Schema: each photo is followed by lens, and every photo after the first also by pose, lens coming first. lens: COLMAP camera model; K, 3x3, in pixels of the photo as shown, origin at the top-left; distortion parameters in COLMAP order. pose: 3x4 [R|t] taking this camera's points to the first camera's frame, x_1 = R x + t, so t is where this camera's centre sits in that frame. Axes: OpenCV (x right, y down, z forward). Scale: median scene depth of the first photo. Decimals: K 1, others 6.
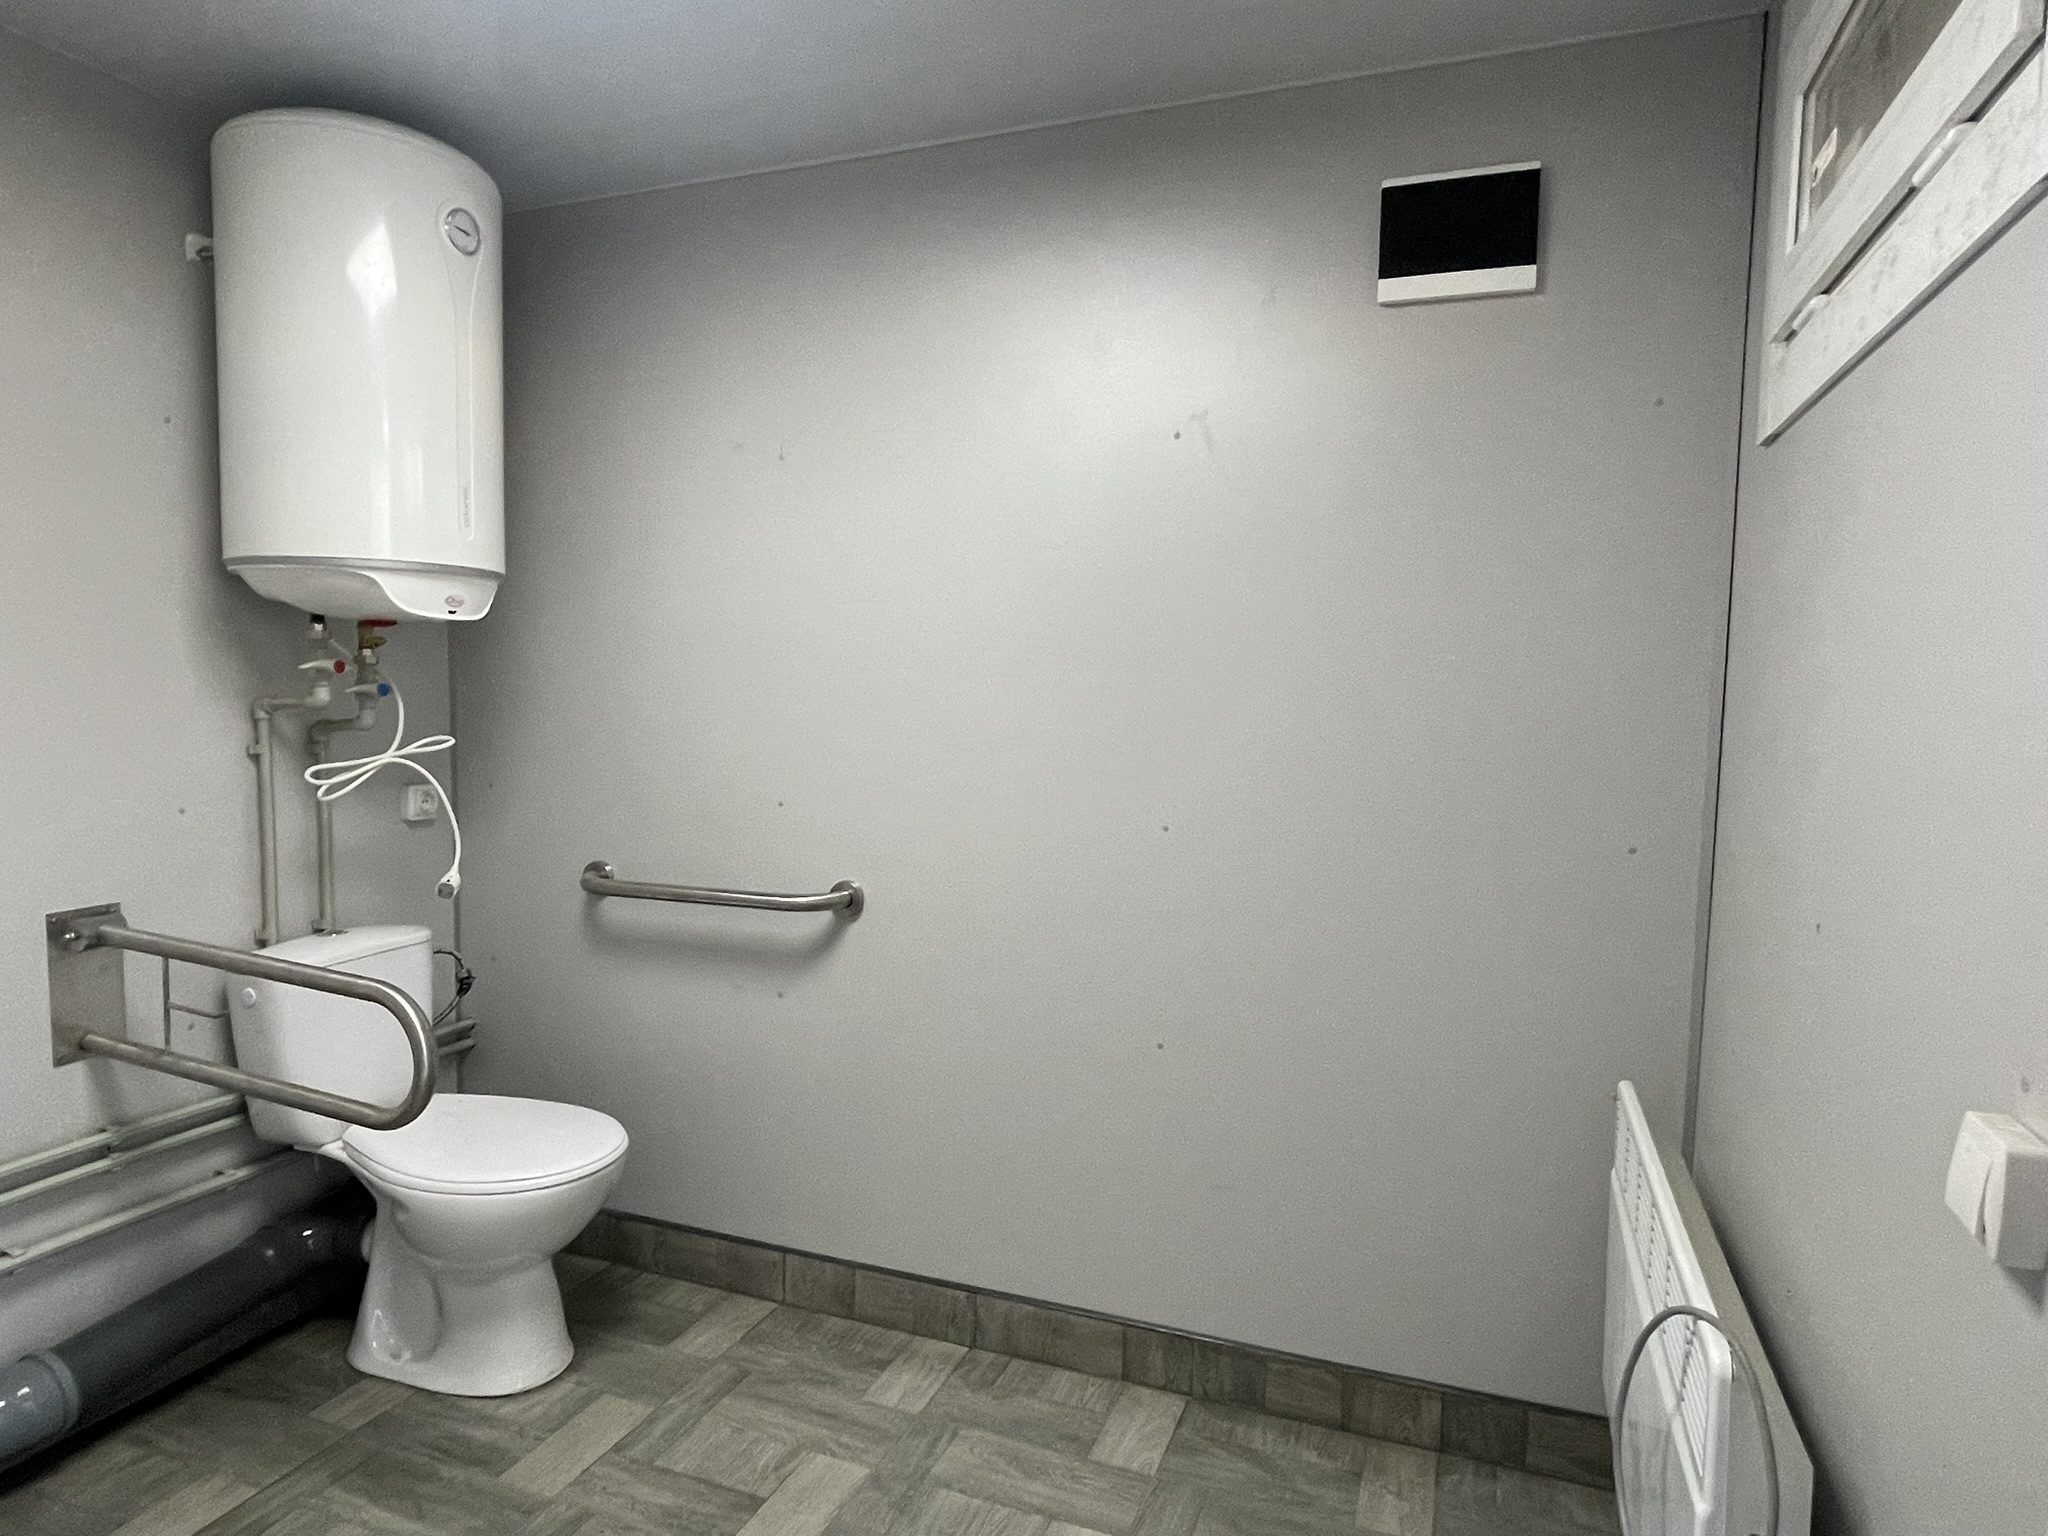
lens RADIAL K [[1222.7, 0, 1005.0], [0, 1222.7, 782.0], [0, 0, 1]] dist [-0.008619, -0.001195]
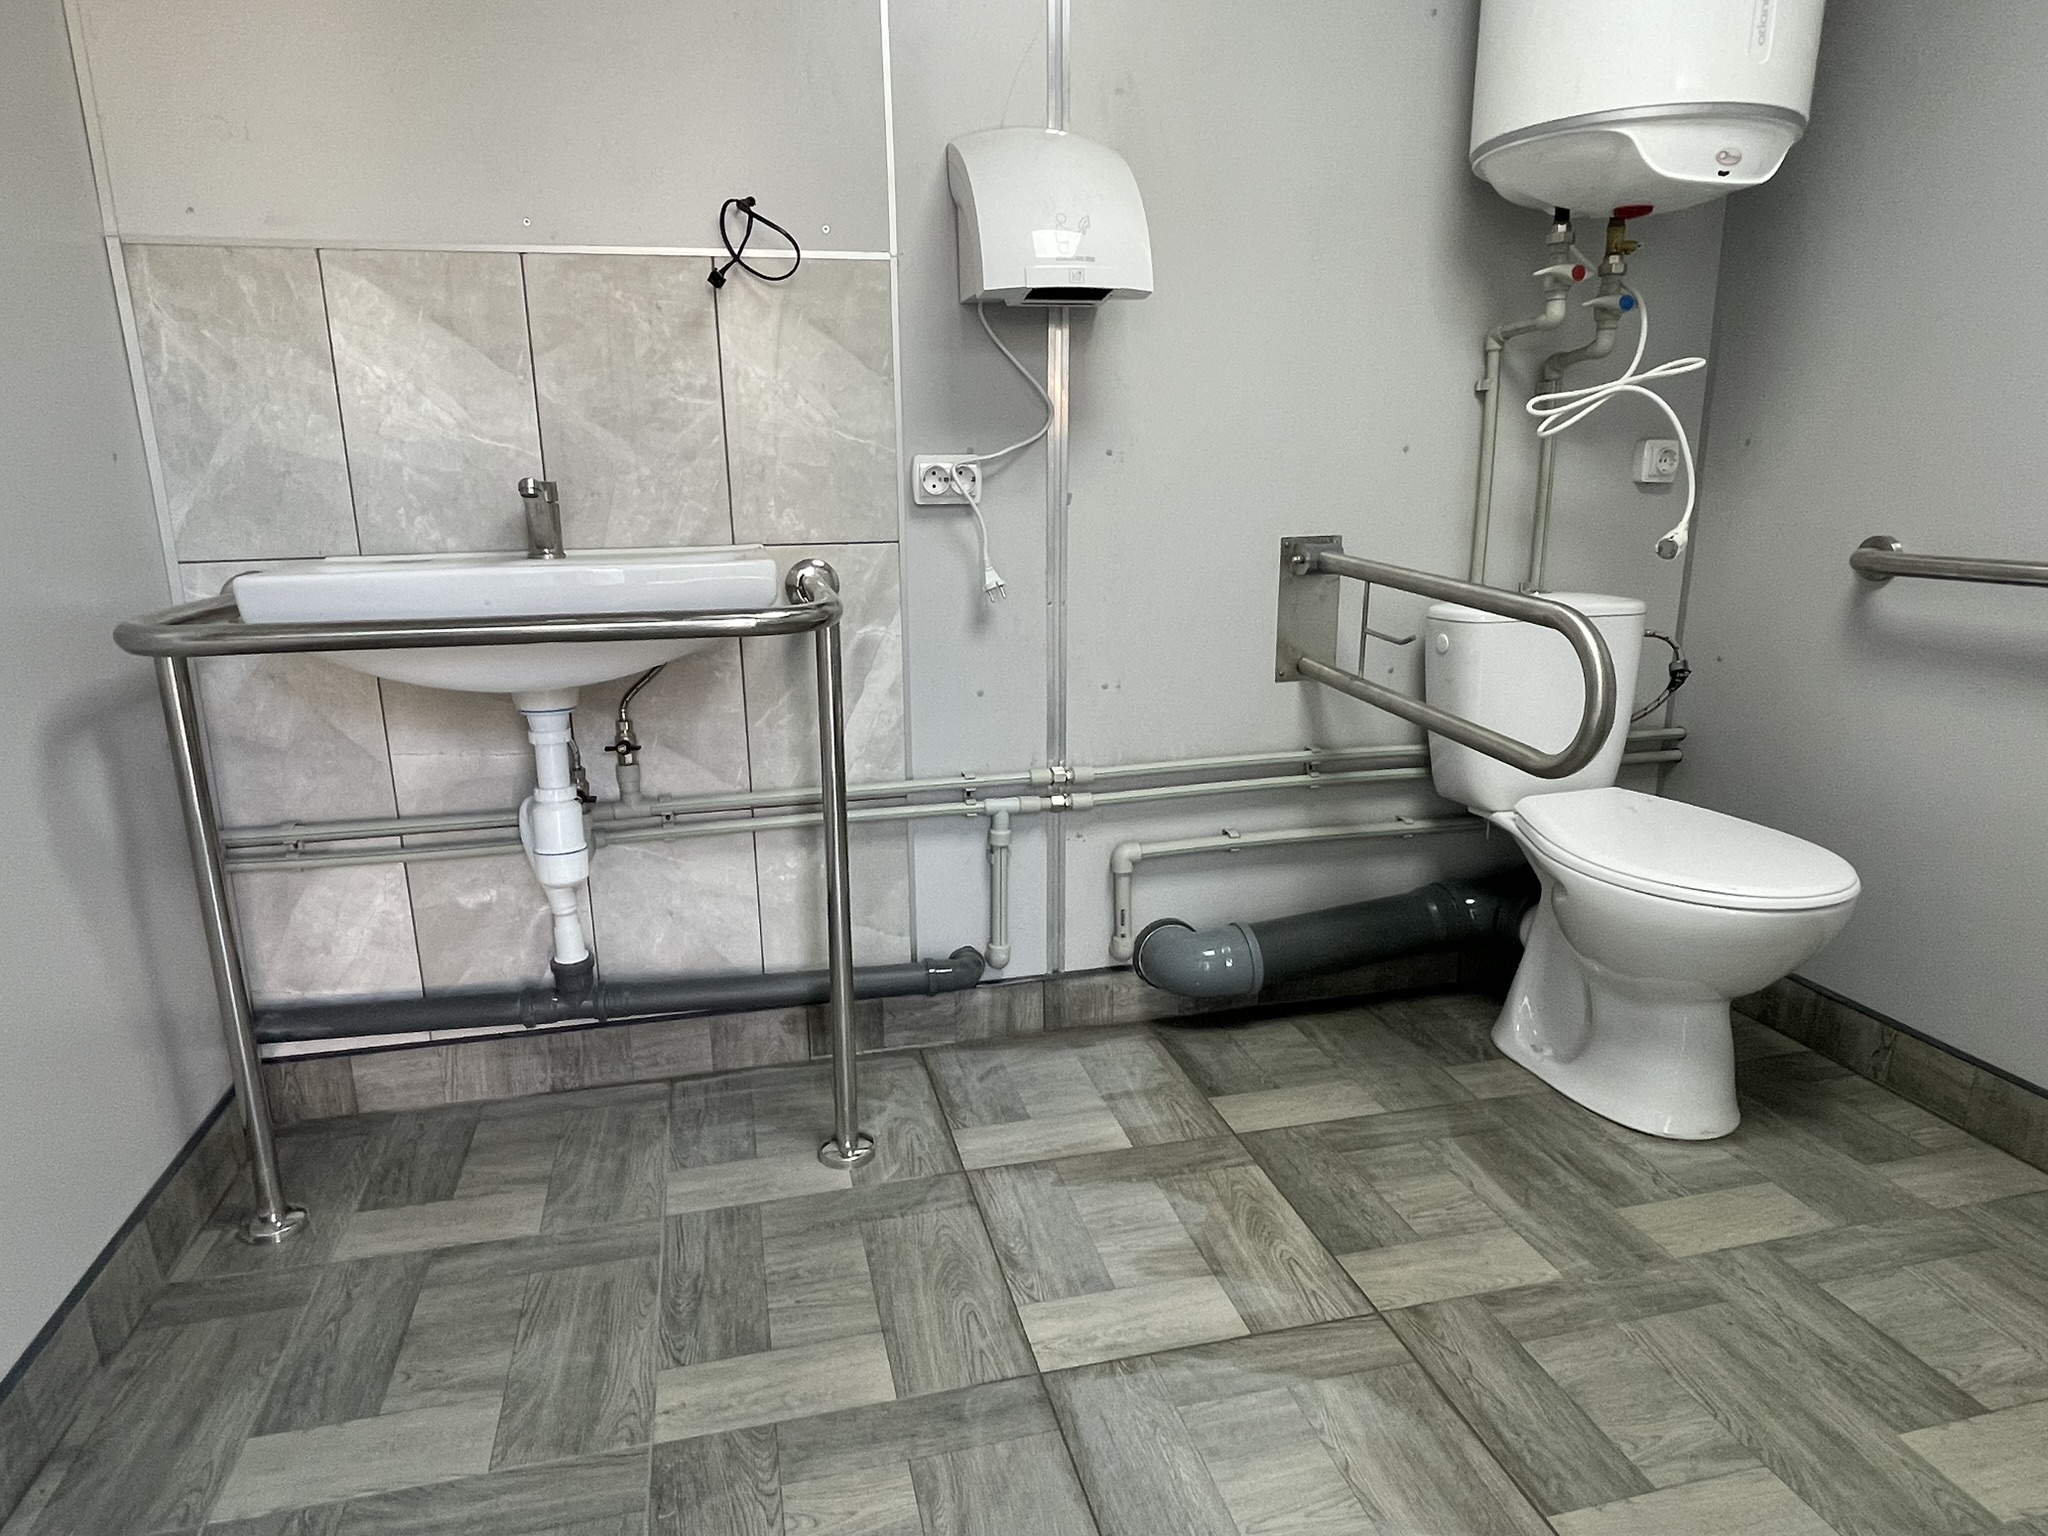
lens RADIAL K [[1222.7, 0, 1005.0], [0, 1222.7, 782.0], [0, 0, 1]] dist [-0.008619, -0.001195]
pose [[0.576710, 0.181767, -0.796471, -0.028173], [-0.045089, 0.980530, 0.191124, 0.111217], [0.815704, -0.074311, 0.573677, 0.147288]]
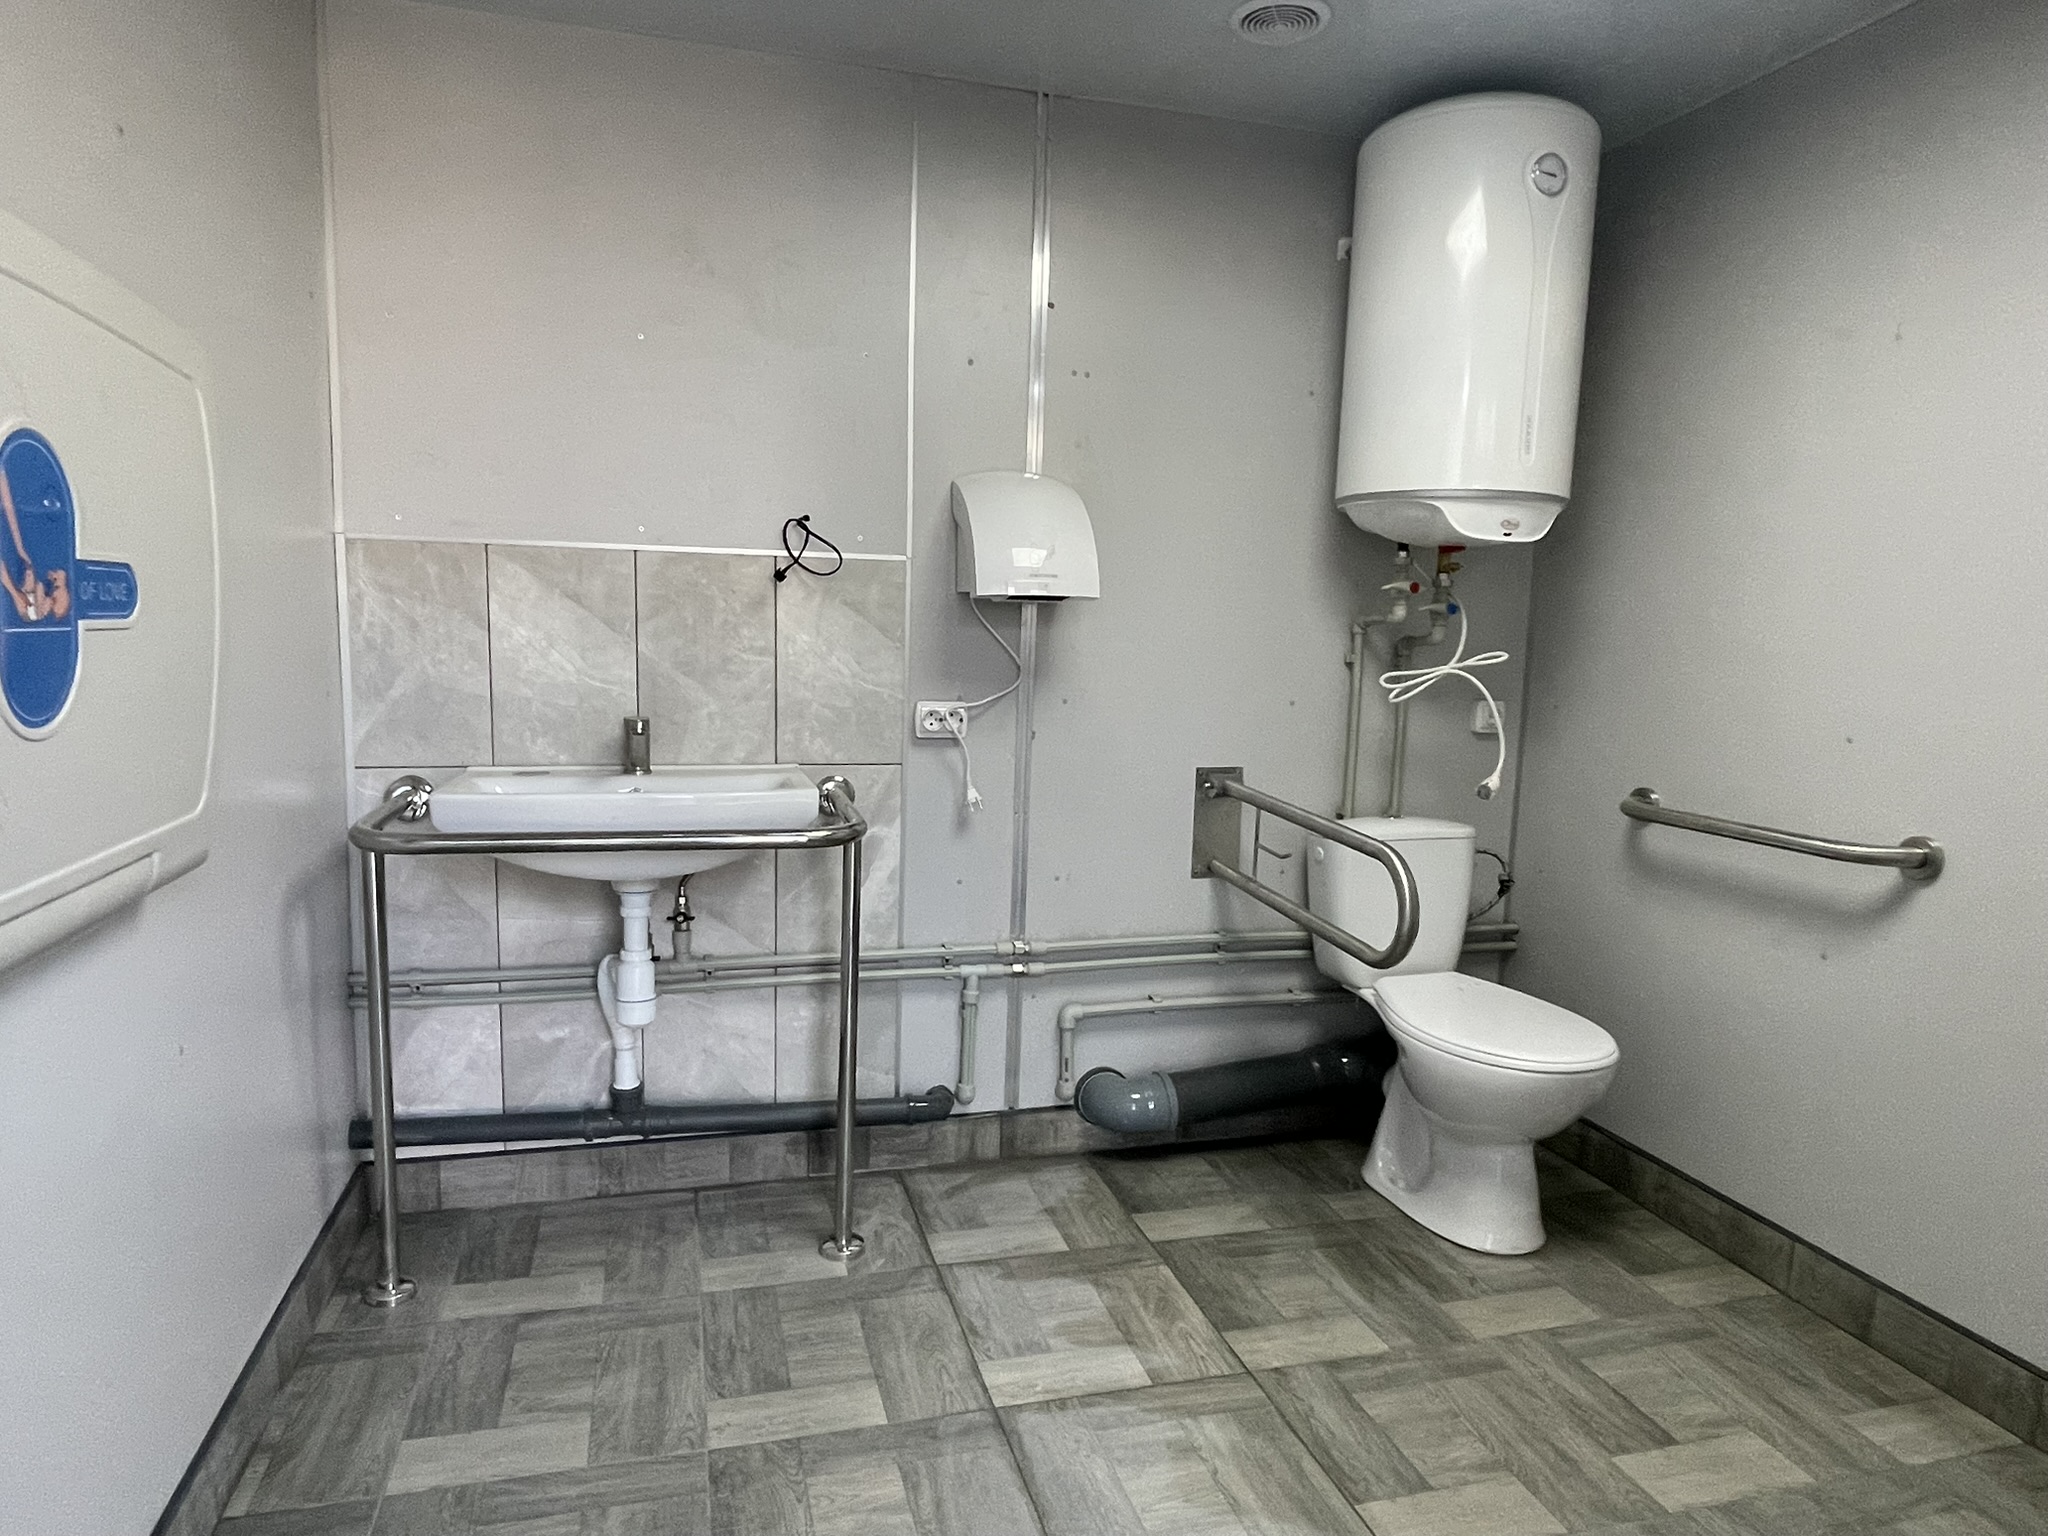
lens RADIAL K [[1213.5, 0, 1004.7], [0, 1213.5, 780.5], [0, 0, 1]] dist [0.006078, -0.022687]
pose [[0.601113, 0.105138, -0.792217, 0.156309], [-0.083924, 0.994132, 0.068256, 0.042049], [0.794745, 0.025457, 0.606410, -0.010870]]
